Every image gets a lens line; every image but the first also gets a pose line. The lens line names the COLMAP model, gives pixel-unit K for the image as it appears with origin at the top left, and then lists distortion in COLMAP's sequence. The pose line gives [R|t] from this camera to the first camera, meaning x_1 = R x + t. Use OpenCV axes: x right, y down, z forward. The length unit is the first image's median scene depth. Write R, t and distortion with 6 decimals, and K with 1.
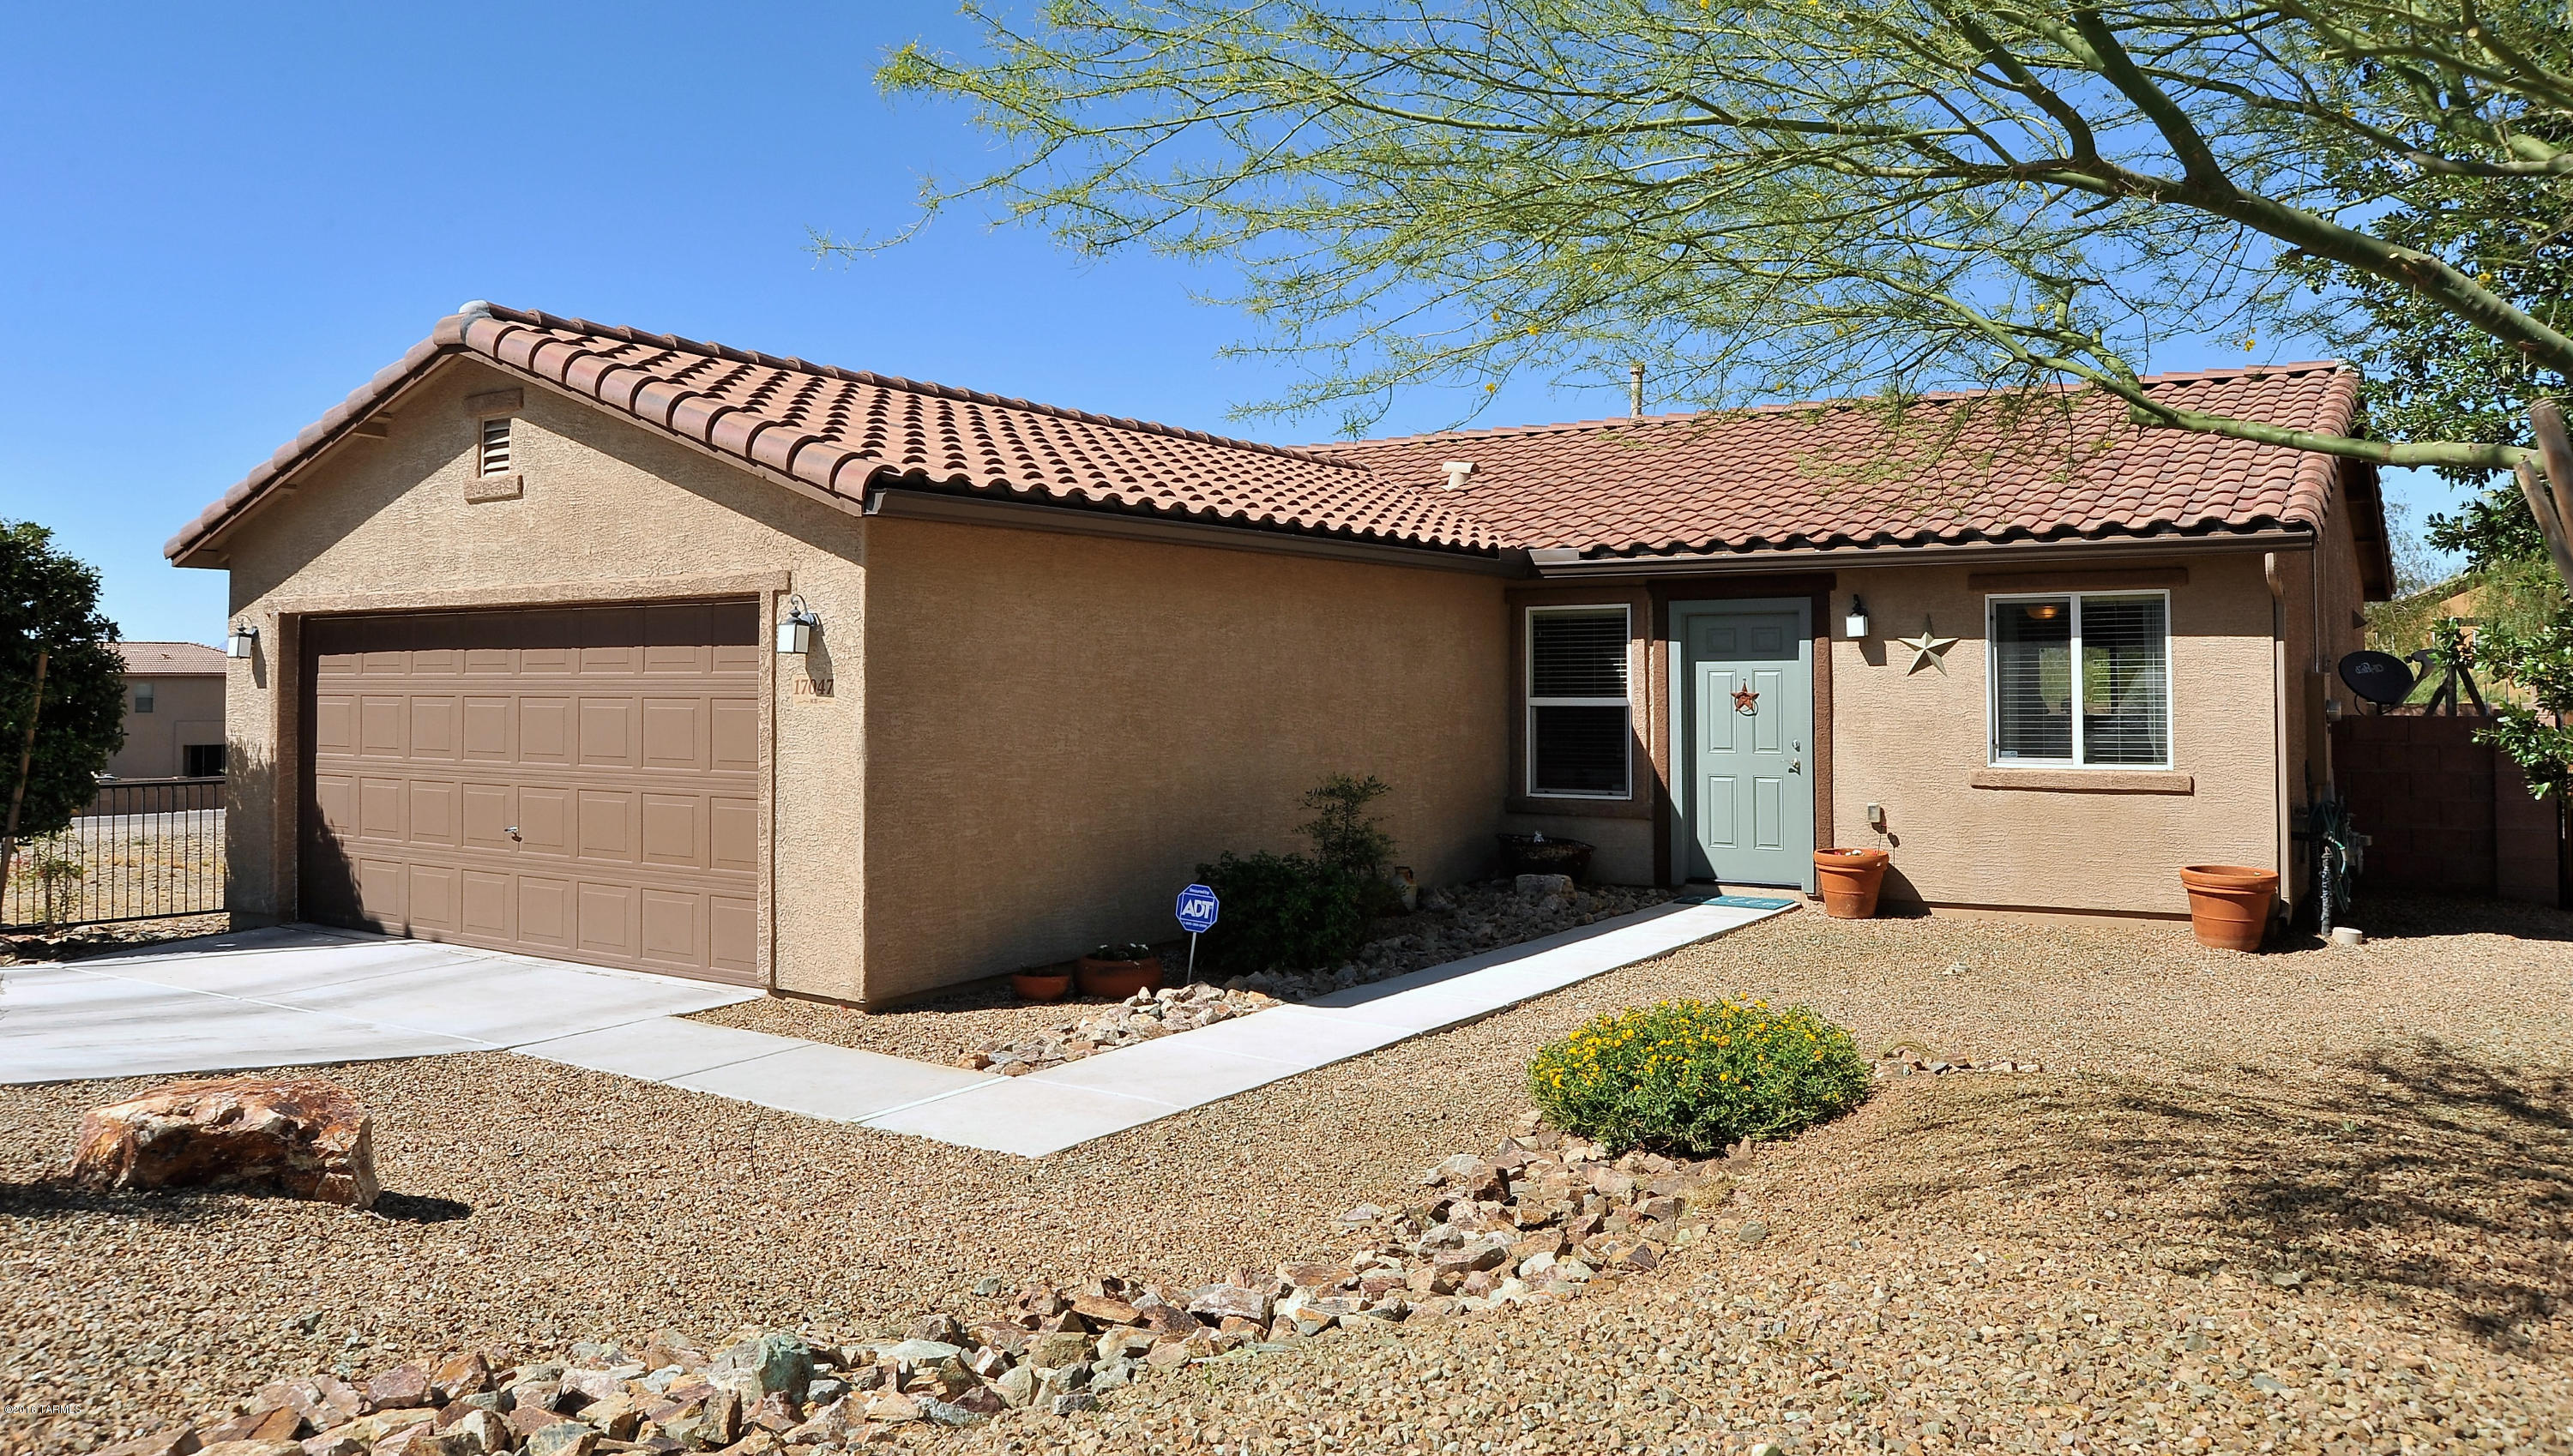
lens RADIAL K [[1852.3, 0, 1287.3], [0, 1852.3, 660.2], [0, 0, 1]] dist [-0.070572, 0.000641]
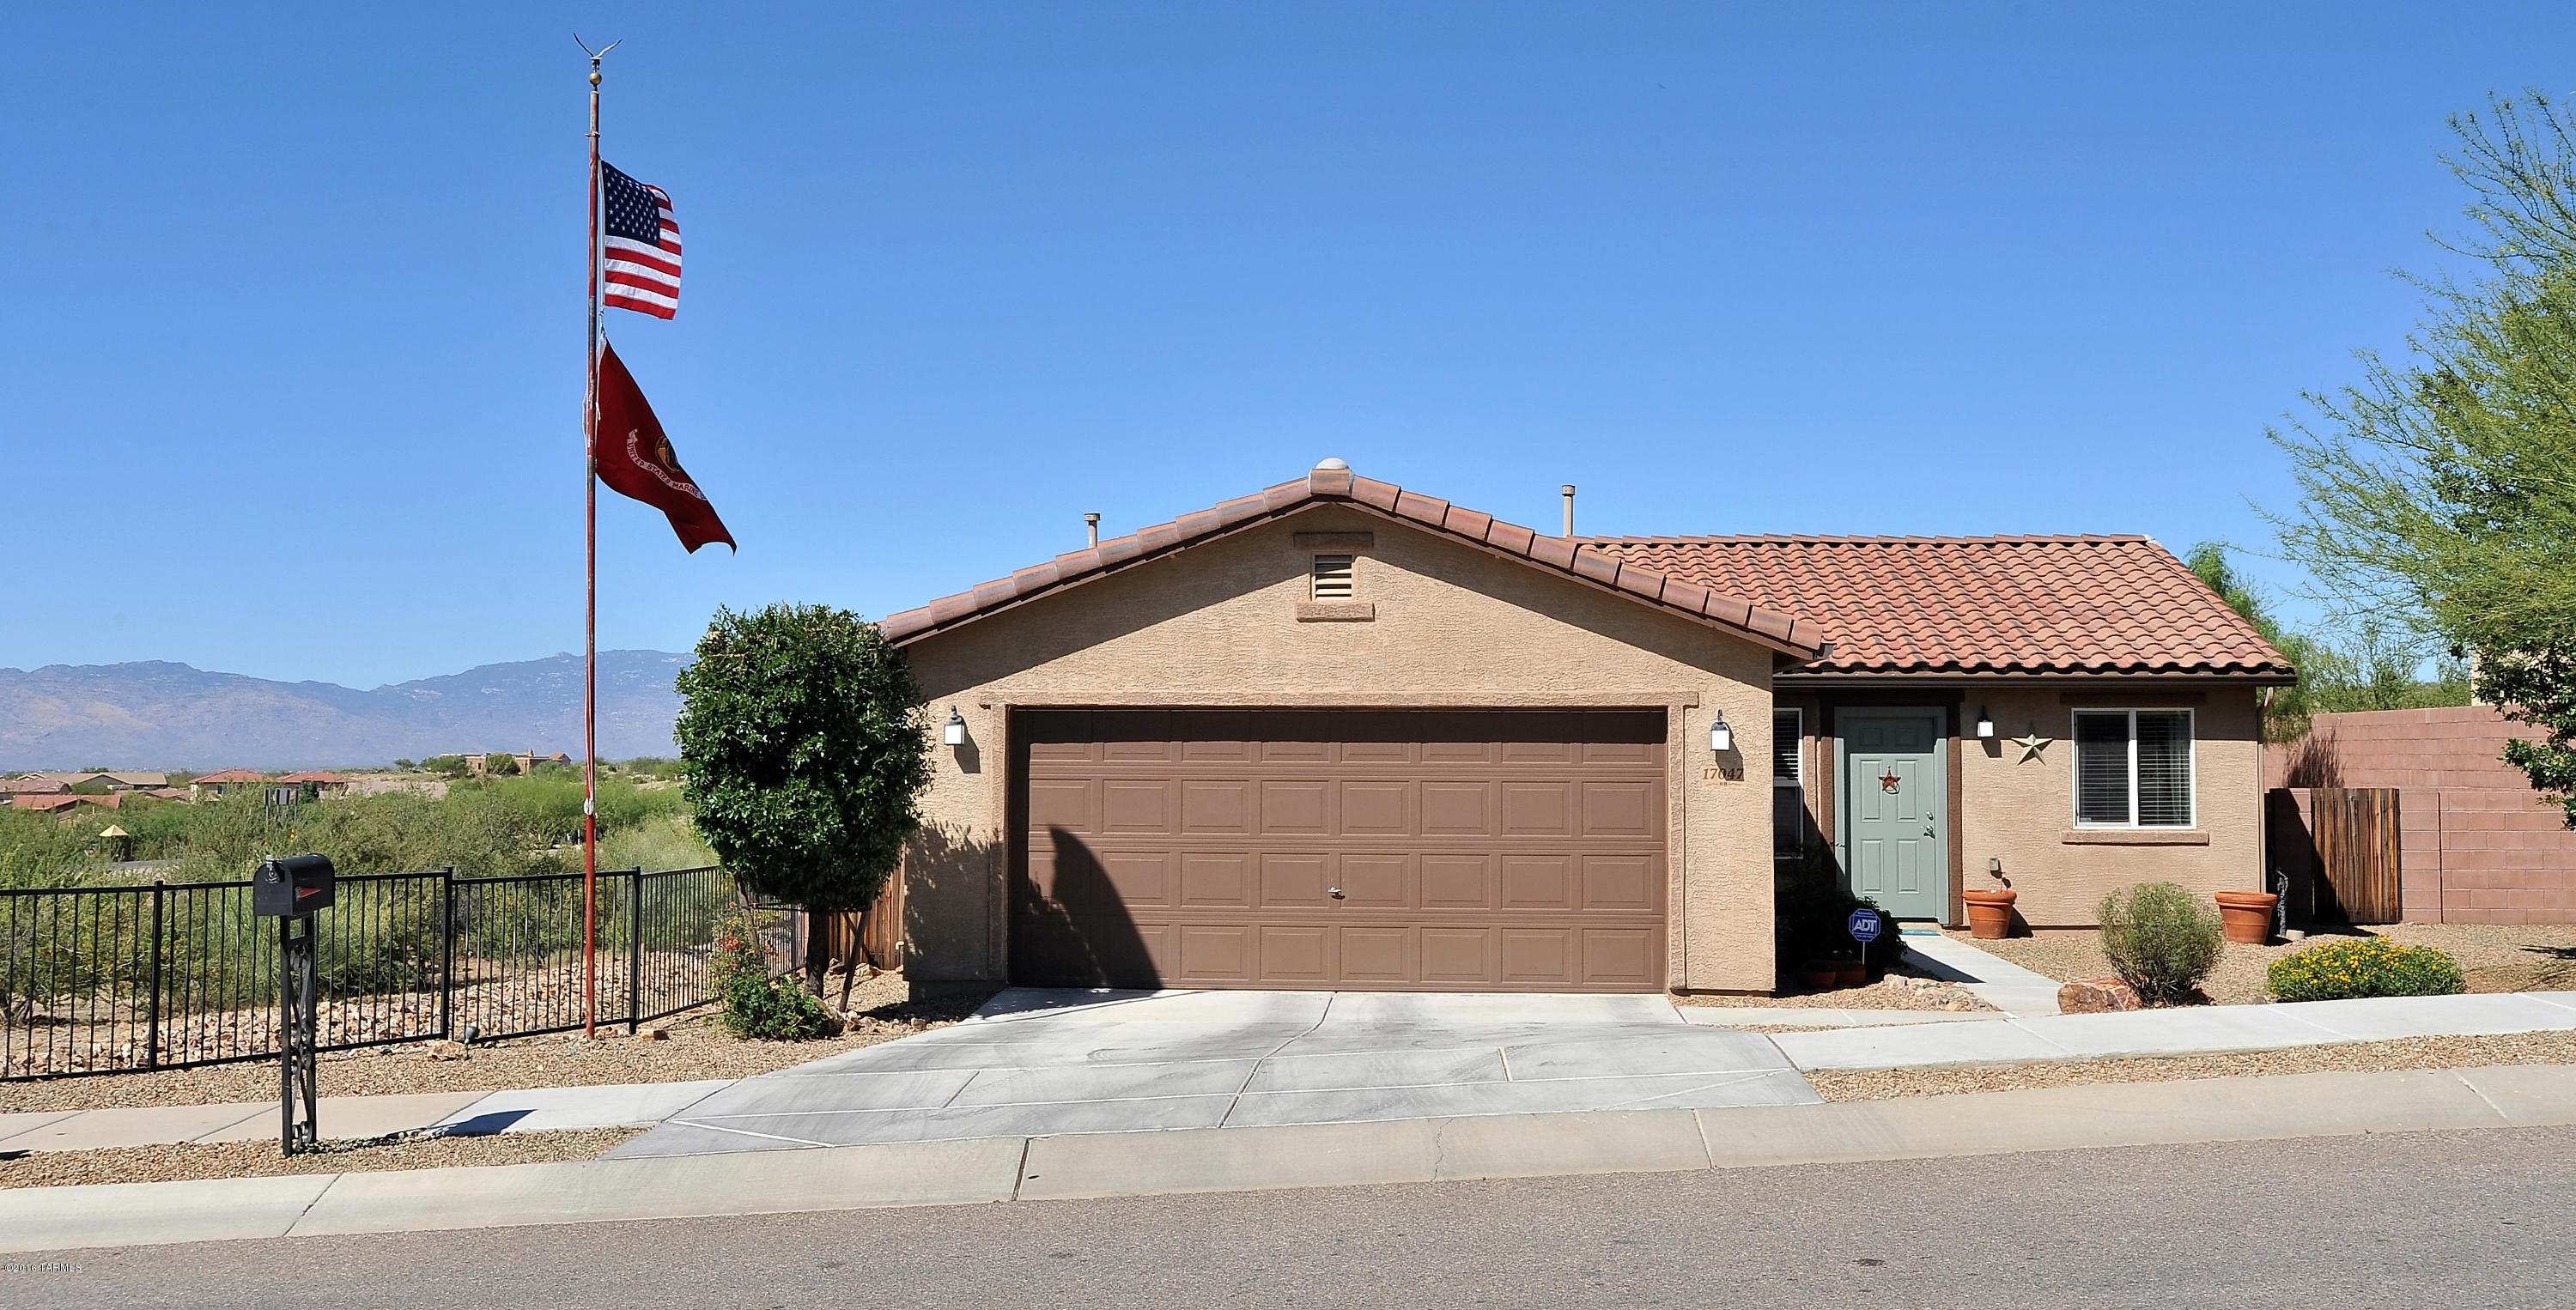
lens RADIAL K [[2481.4, 0, 1288.0], [0, 2481.4, 655.0], [0, 0, 1]] dist [-0.010254, -0.161699]
pose [[0.867448, 0.024799, 0.496910, -1.167636], [-0.010028, 0.999426, -0.032373, -0.009222], [-0.497428, 0.023099, 0.867198, -0.389051]]
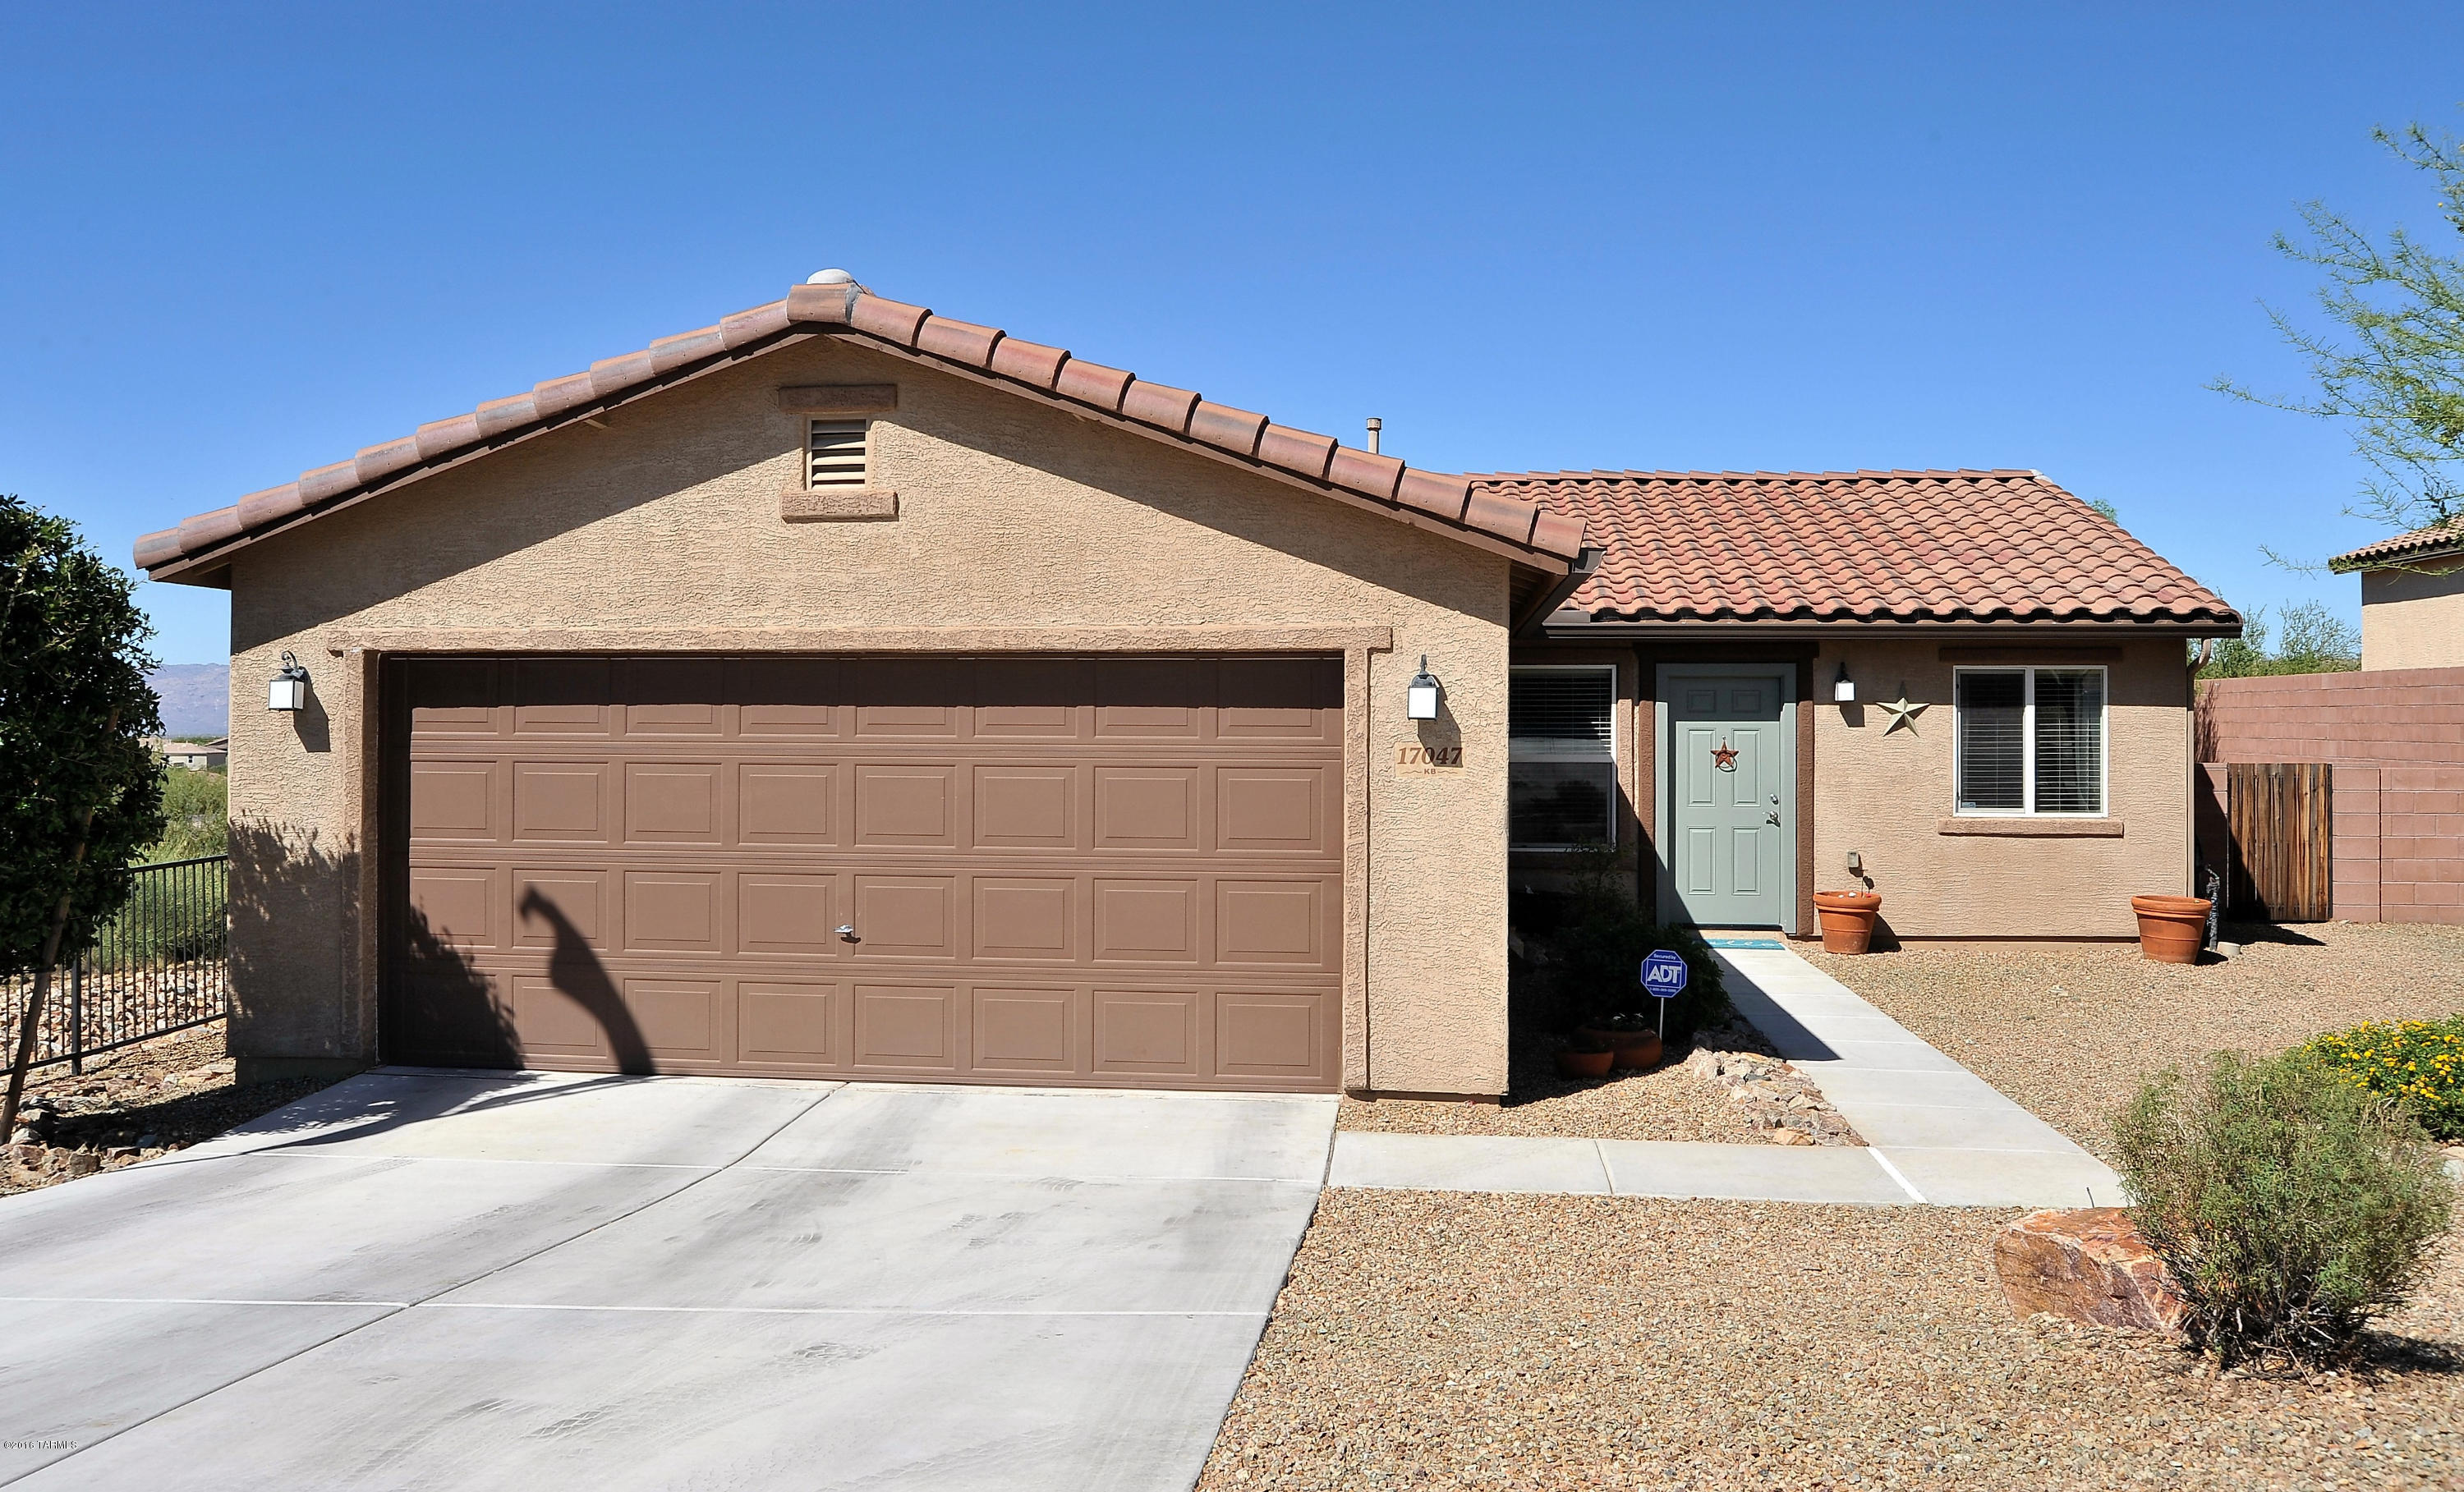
lens RADIAL K [[1938.9, 0, 1200.5], [0, 1938.9, 726.2], [0, 0, 1]] dist [-0.063208, 0.002597]
pose [[0.890331, 0.003941, 0.455297, -0.615070], [-0.010707, 0.999867, 0.012283, -0.008218], [-0.455188, -0.015811, 0.890255, 0.153870]]
